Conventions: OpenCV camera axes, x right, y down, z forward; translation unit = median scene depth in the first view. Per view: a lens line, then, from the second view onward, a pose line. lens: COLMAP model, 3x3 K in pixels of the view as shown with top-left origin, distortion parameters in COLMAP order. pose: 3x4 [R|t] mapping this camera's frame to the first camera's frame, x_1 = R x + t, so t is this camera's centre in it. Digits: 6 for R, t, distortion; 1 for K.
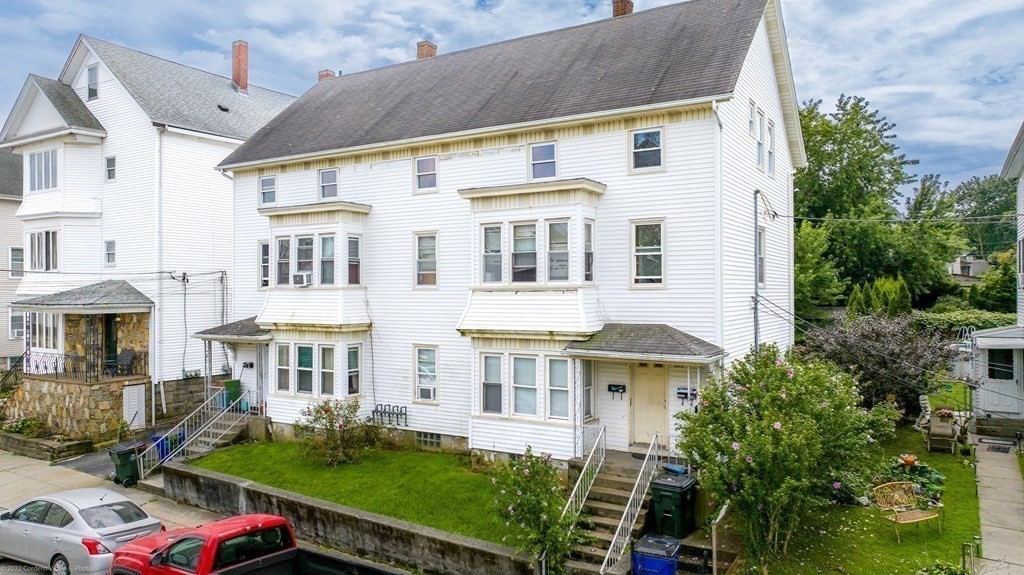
lens RADIAL K [[713.2, 0, 512.0], [0, 713.2, 287.5], [0, 0, 1]] dist [-0.017947, -0.001856]
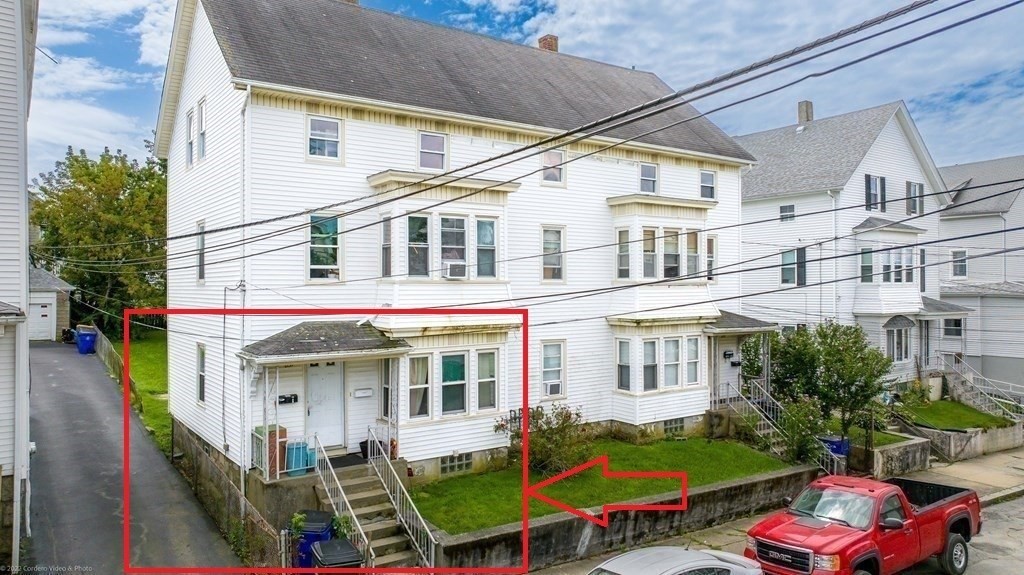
lens RADIAL K [[730.7, 0, 514.1], [0, 730.7, 276.7], [0, 0, 1]] dist [-0.021880, -0.002494]
pose [[0.391457, 0.012821, 0.920107, -1.168280], [-0.004732, 0.999918, -0.011920, 0.005984], [-0.920184, 0.000312, 0.391486, 0.712109]]
